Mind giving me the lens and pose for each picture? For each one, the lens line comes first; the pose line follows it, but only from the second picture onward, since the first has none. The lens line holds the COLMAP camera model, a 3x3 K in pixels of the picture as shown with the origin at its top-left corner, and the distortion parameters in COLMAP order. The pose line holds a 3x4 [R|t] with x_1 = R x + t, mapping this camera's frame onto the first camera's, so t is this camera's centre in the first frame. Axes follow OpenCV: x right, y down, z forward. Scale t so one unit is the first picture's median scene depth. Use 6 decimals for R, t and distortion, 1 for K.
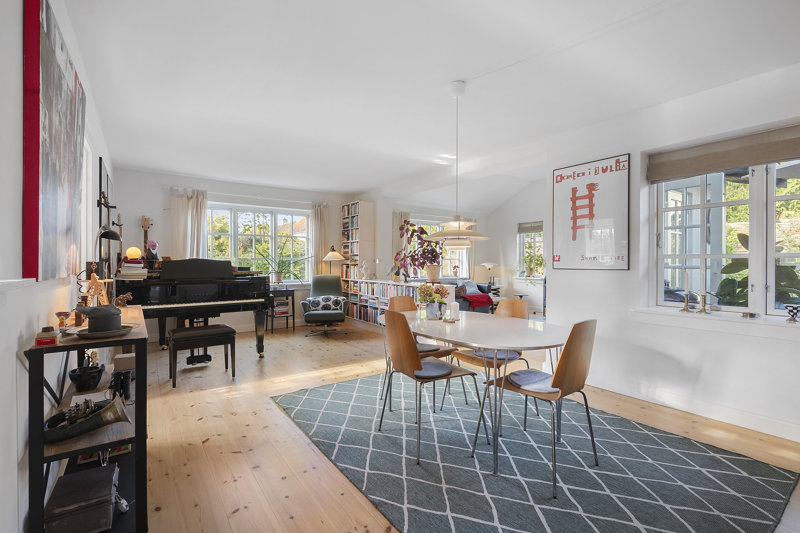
lens RADIAL K [[364.7, 0, 397.6], [0, 364.7, 265.1], [0, 0, 1]] dist [-0.000705, -0.000094]
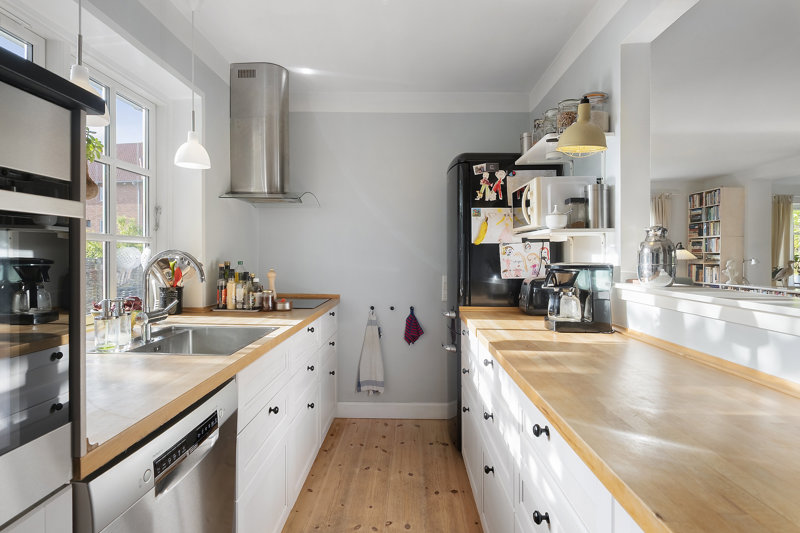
lens RADIAL K [[409.8, 0, 400.4], [0, 409.8, 252.7], [0, 0, 1]] dist [-0.000387, -0.000735]
pose [[0.805387, -0.000639, -0.592748, -0.137975], [-0.008047, 0.999895, -0.012012, -0.012908], [0.592694, 0.014444, 0.805298, -0.166290]]
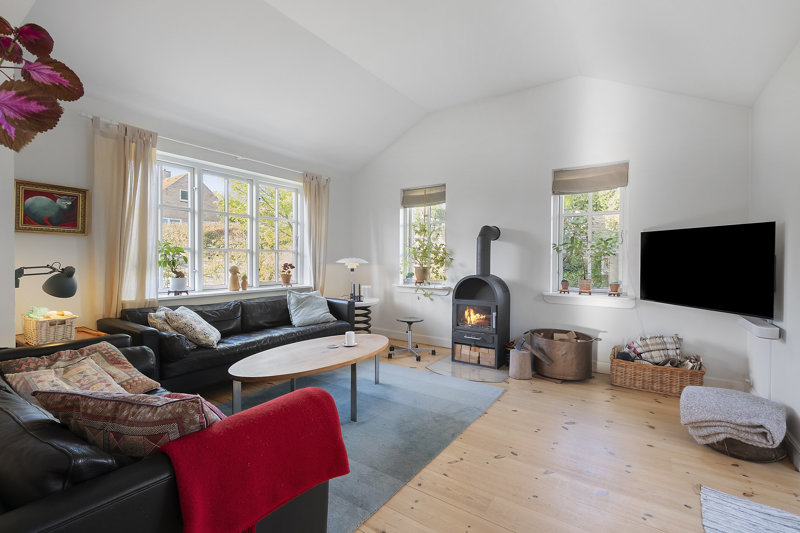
lens RADIAL K [[363.6, 0, 400.8], [0, 363.6, 262.6], [0, 0, 1]] dist [0.000654, 0.000001]
pose [[0.937505, 0.000123, 0.347970, 0.177784], [-0.001245, 0.999995, 0.003003, -0.002275], [-0.347968, -0.003249, 0.937501, 0.635165]]
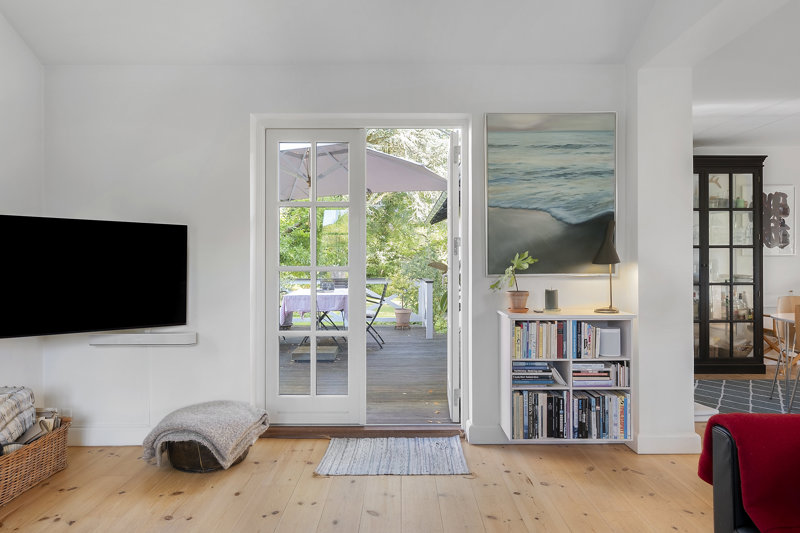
lens RADIAL K [[494.2, 0, 400.2], [0, 494.2, 266.8], [0, 0, 1]] dist [0.005652, 0.001614]
pose [[-0.820186, 0.002803, 0.572090, 0.205539], [0.005910, 0.999976, 0.003574, -0.002294], [-0.572066, 0.006312, -0.820183, 1.206586]]
